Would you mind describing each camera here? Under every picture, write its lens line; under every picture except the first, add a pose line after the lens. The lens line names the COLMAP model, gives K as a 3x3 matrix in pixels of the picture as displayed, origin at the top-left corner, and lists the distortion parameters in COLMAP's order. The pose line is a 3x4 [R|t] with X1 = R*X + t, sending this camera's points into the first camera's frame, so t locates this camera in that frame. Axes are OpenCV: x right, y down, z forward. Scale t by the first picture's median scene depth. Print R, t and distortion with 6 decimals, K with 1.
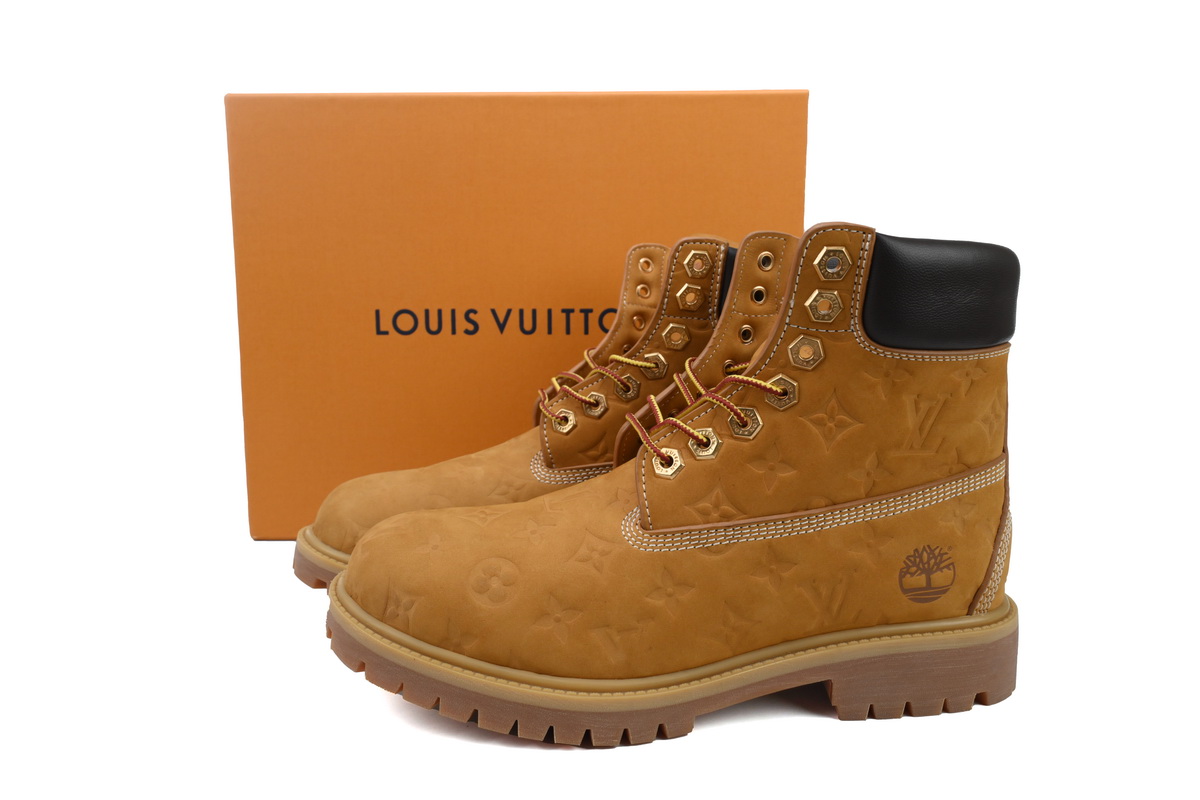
lens RADIAL K [[885.8, 0, 599.4], [0, 885.8, 397.2], [0, 0, 1]] dist [0.008342, 0.001008]
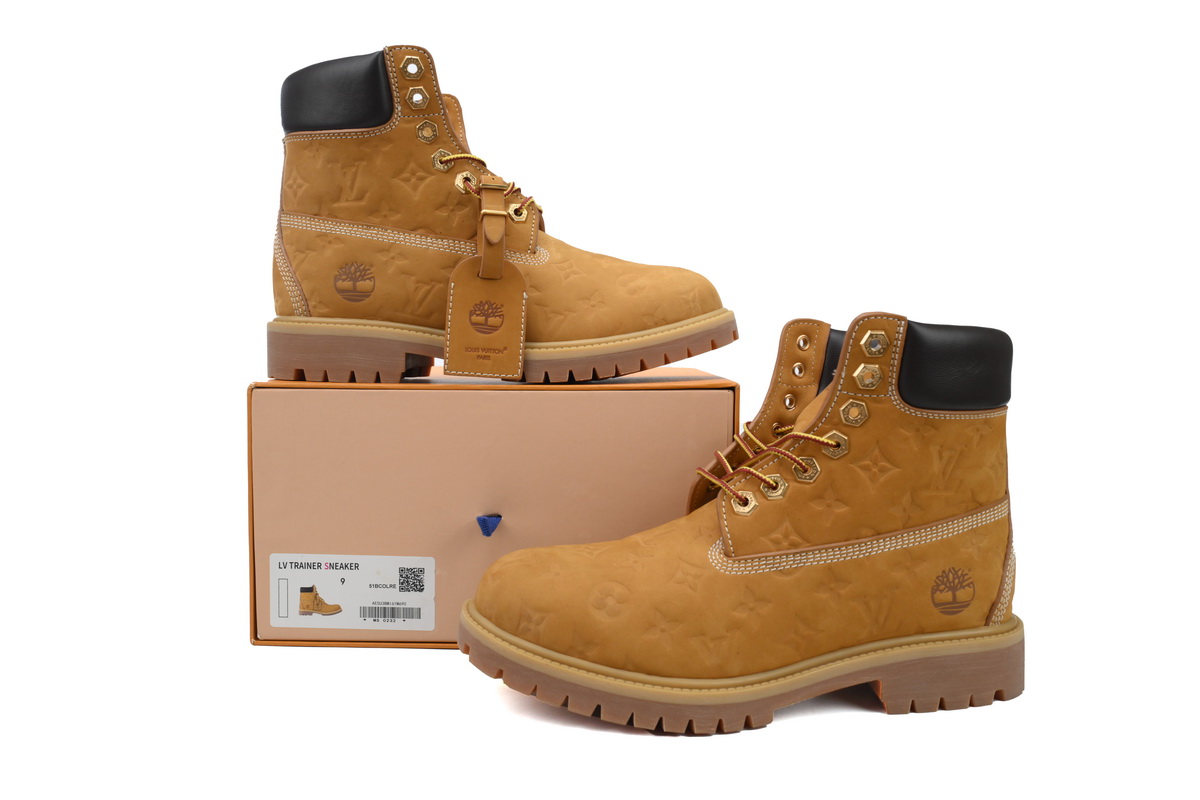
lens RADIAL K [[885.8, 0, 605.4], [0, 885.8, 399.0], [0, 0, 1]] dist [0.008342, 0.001008]
pose [[0.998841, -0.003766, 0.047988, -0.179332], [0.008166, 0.995742, -0.091827, 0.042466], [-0.047438, 0.092112, 0.994618, -0.243306]]
